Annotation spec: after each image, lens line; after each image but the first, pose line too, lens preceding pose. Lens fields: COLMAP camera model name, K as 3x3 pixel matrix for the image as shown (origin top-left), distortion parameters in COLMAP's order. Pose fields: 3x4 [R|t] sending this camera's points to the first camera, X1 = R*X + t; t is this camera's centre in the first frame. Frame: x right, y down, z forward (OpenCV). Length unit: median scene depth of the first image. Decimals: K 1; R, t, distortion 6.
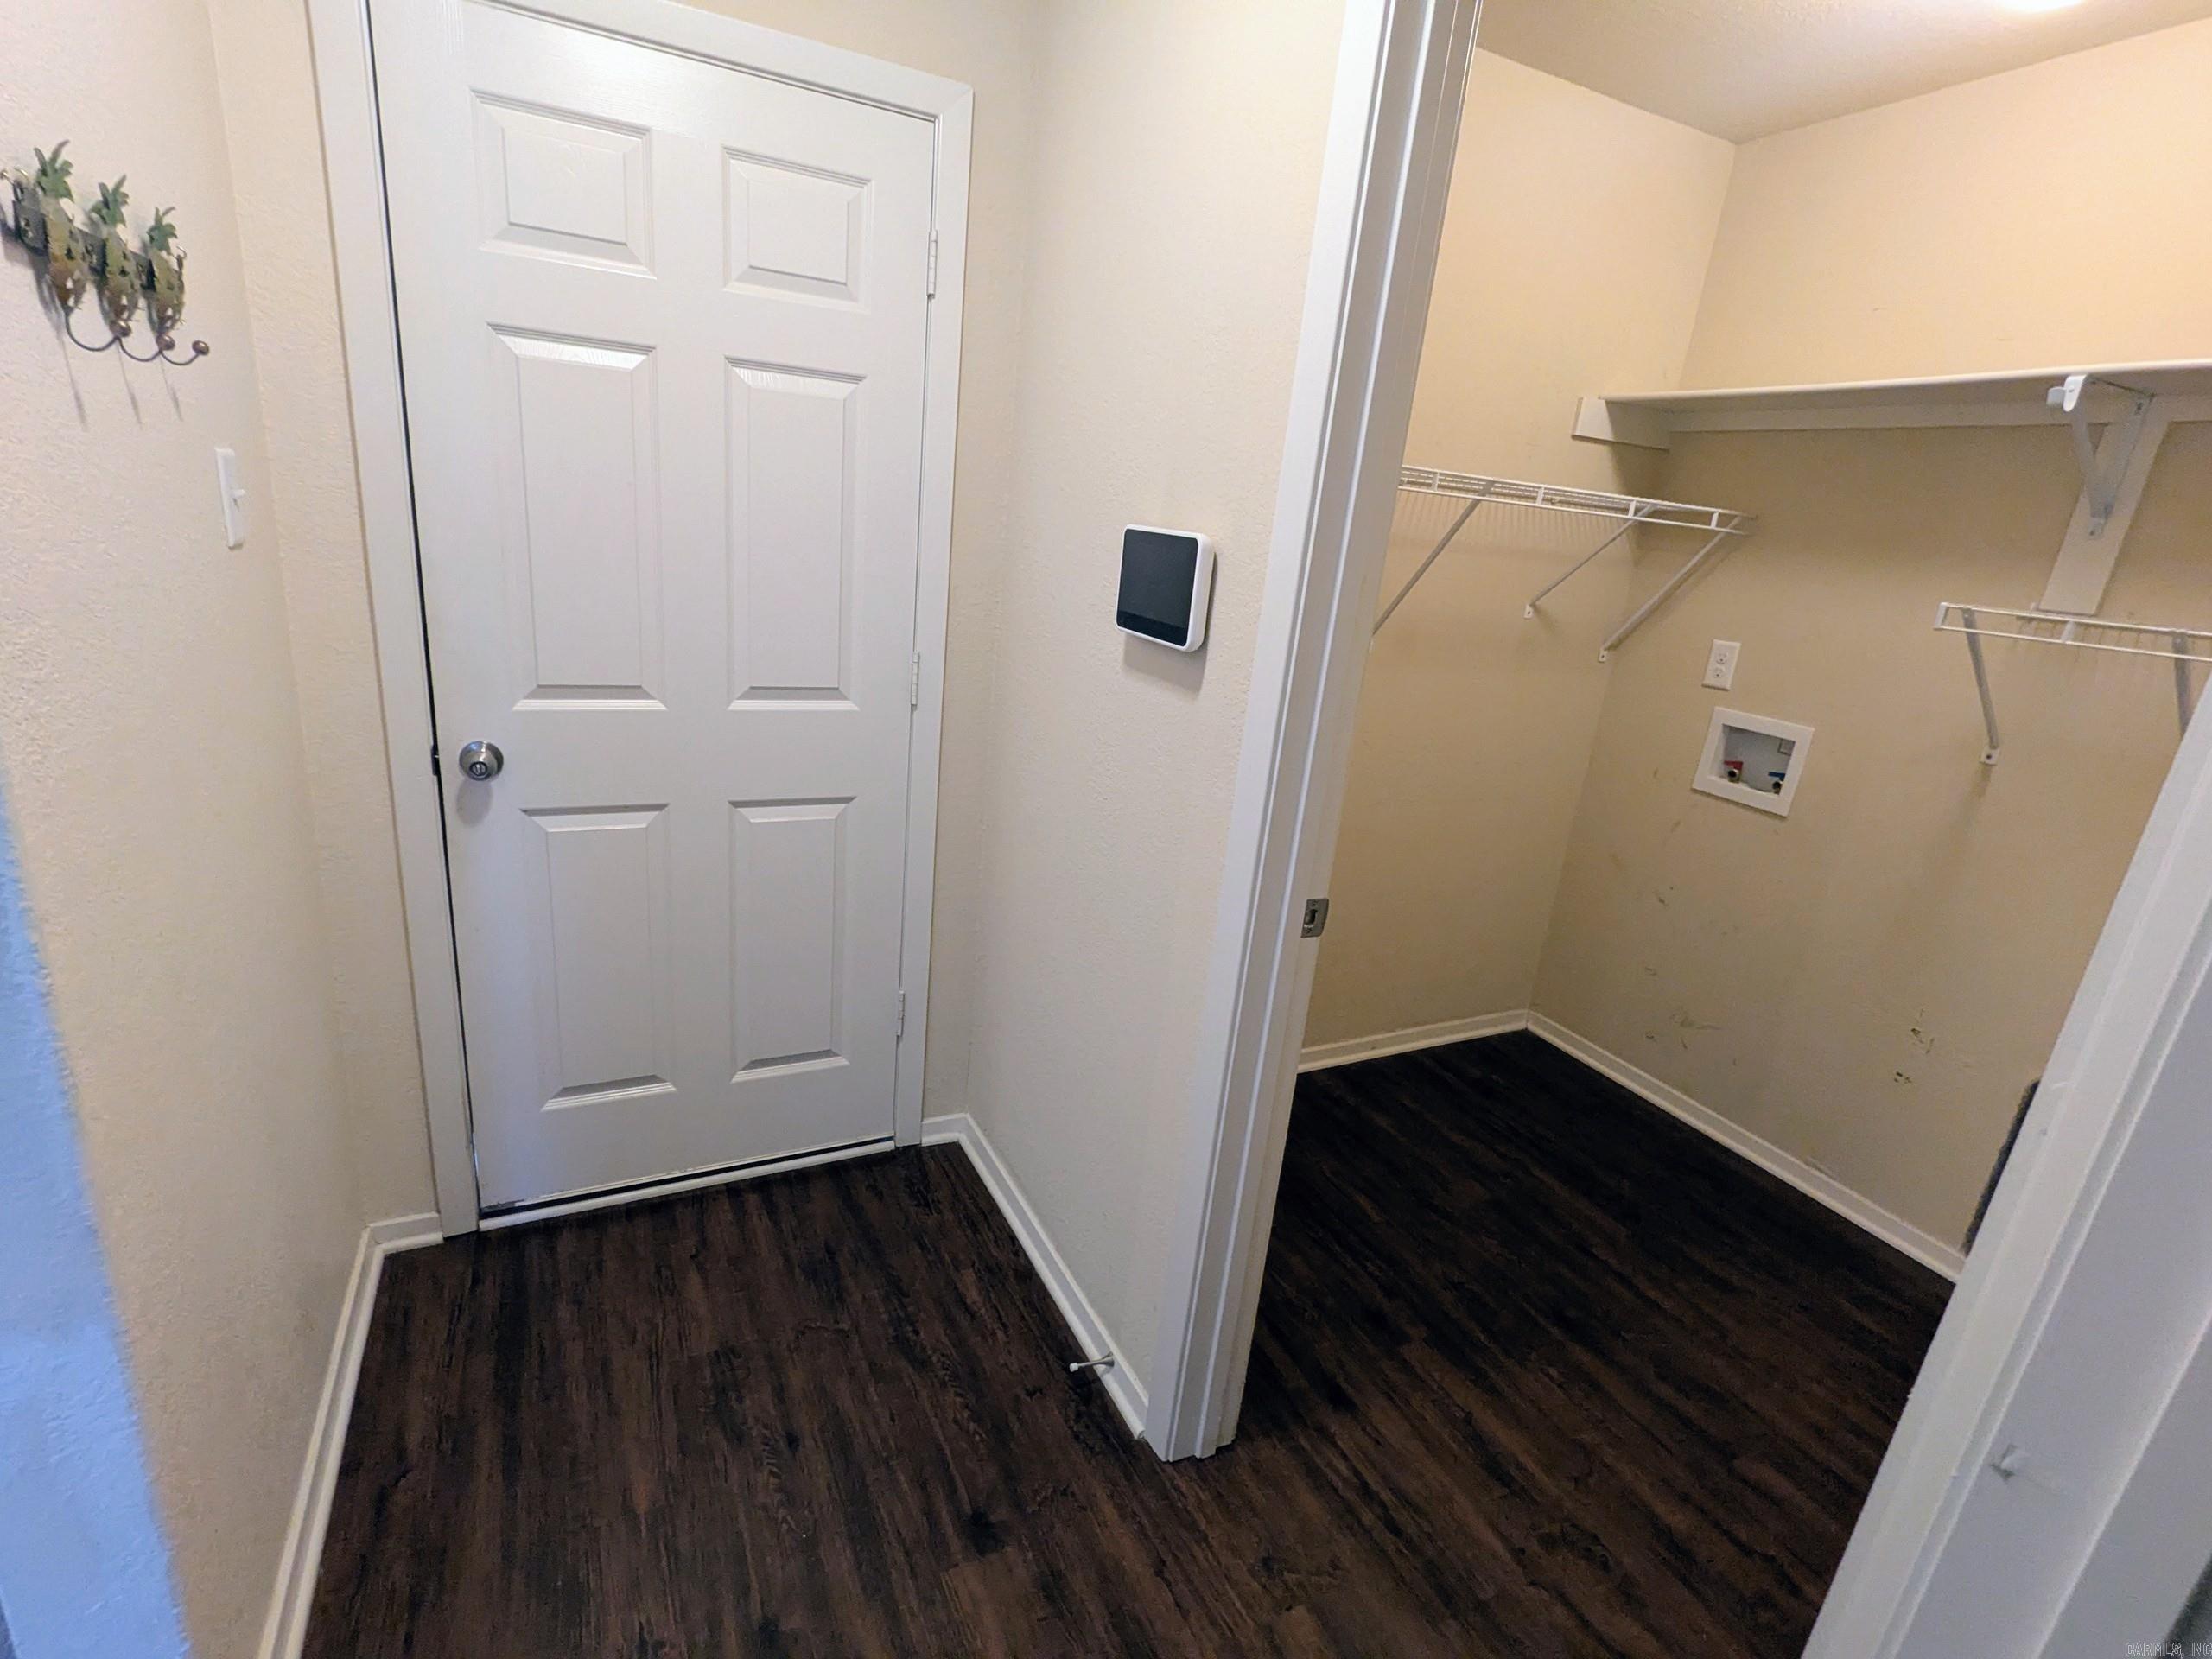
lens RADIAL K [[1043.7, 0, 1096.3], [0, 1043.7, 832.6], [0, 0, 1]] dist [-0.001760, 0.000612]
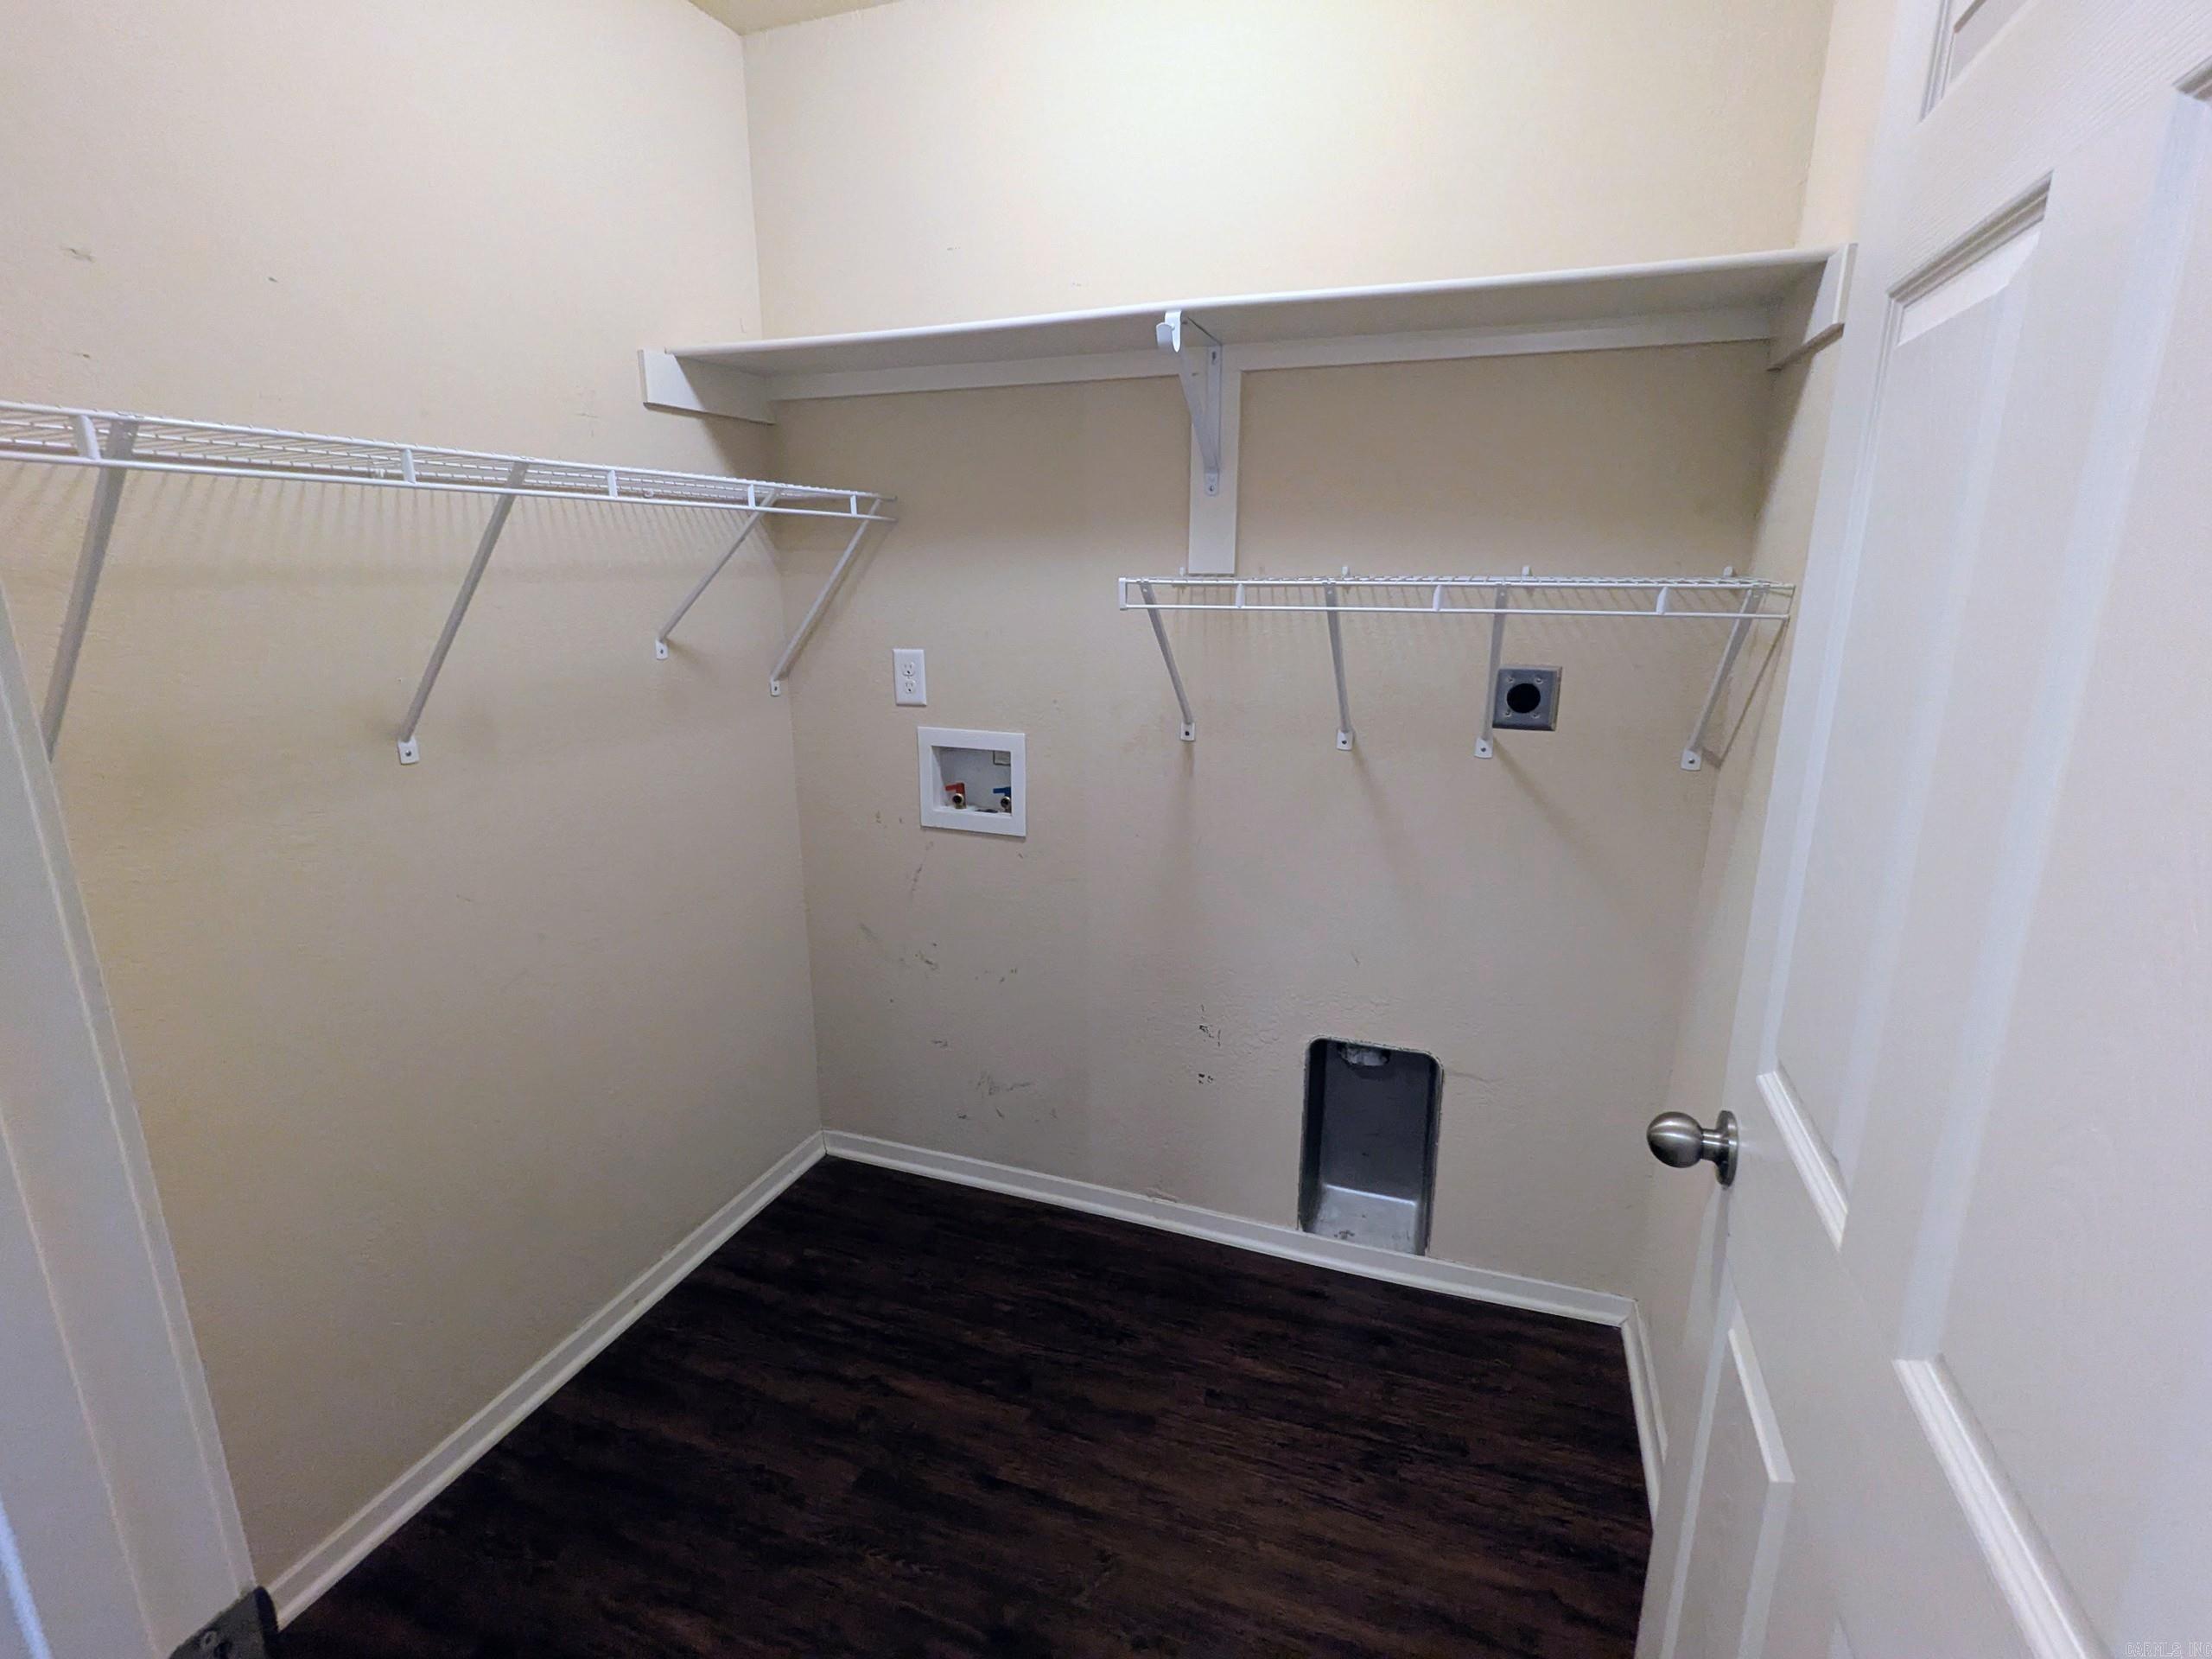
lens RADIAL K [[1043.7, 0, 1096.3], [0, 1043.7, 832.6], [0, 0, 1]] dist [-0.001760, 0.000612]
pose [[0.727040, -0.265907, 0.633013, 0.152561], [0.270504, 0.958325, 0.091875, -0.080885], [-0.631062, 0.104436, 0.768670, 0.288735]]
